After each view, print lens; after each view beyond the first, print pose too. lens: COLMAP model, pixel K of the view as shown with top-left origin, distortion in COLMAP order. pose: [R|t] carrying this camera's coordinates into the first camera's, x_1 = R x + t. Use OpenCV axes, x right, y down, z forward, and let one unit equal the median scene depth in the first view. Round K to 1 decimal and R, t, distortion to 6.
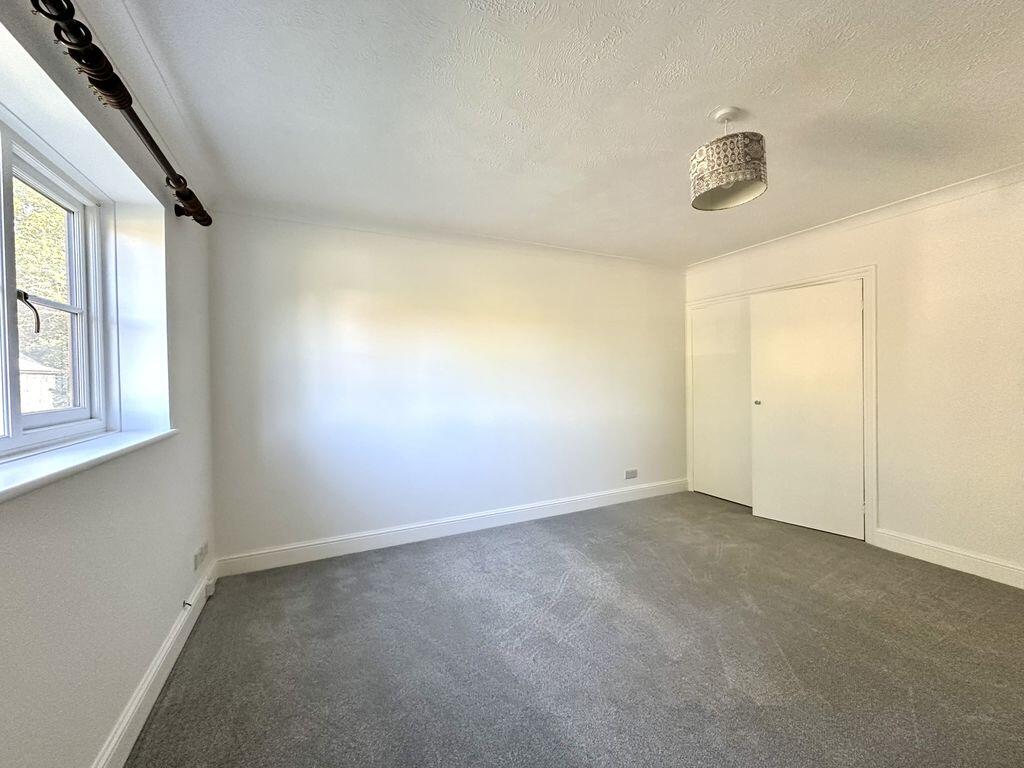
lens RADIAL K [[407.6, 0, 512.0], [0, 407.6, 384.0], [0, 0, 1]] dist [0.000005, -0.000031]
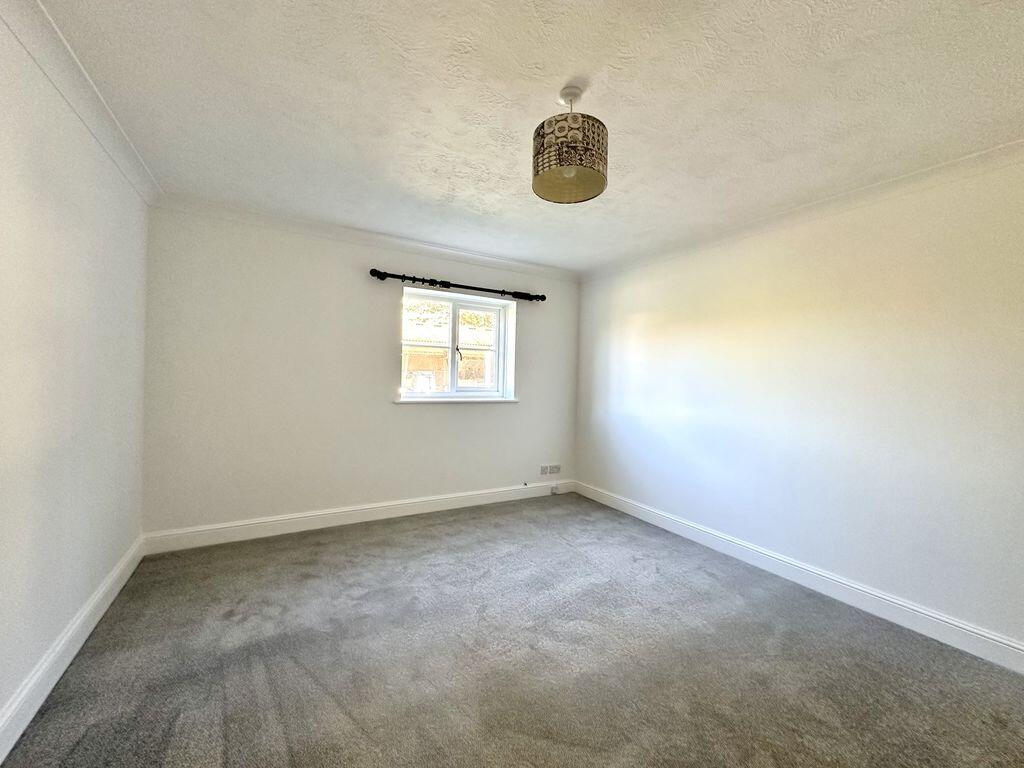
lens RADIAL K [[407.6, 0, 512.0], [0, 407.6, 384.0], [0, 0, 1]] dist [0.000005, -0.000031]
pose [[0.087646, 0.043531, -0.995200, 0.989134], [-0.044790, 0.998207, 0.039718, -0.044423], [0.995144, 0.041094, 0.089439, 0.557128]]
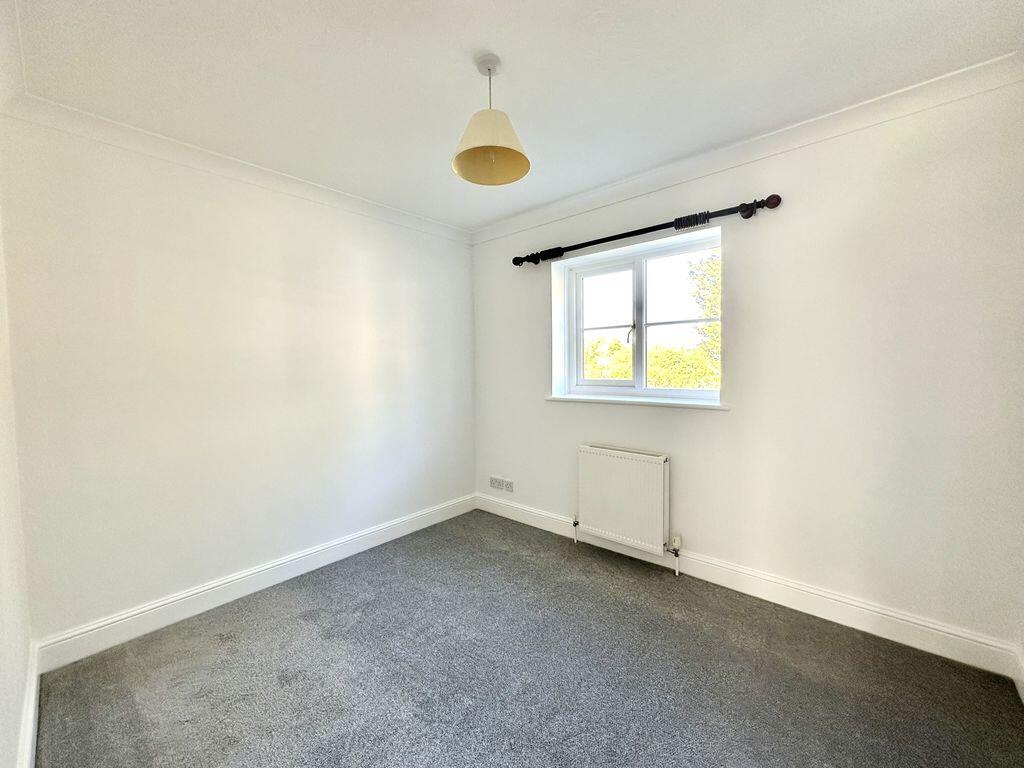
lens RADIAL K [[407.6, 0, 512.0], [0, 407.6, 384.0], [0, 0, 1]] dist [0.000005, -0.000031]
pose [[-0.915758, 0.072310, -0.395168, 0.176870], [0.043089, 0.995672, 0.082341, -0.062339], [0.399412, 0.058377, -0.914911, 1.350975]]
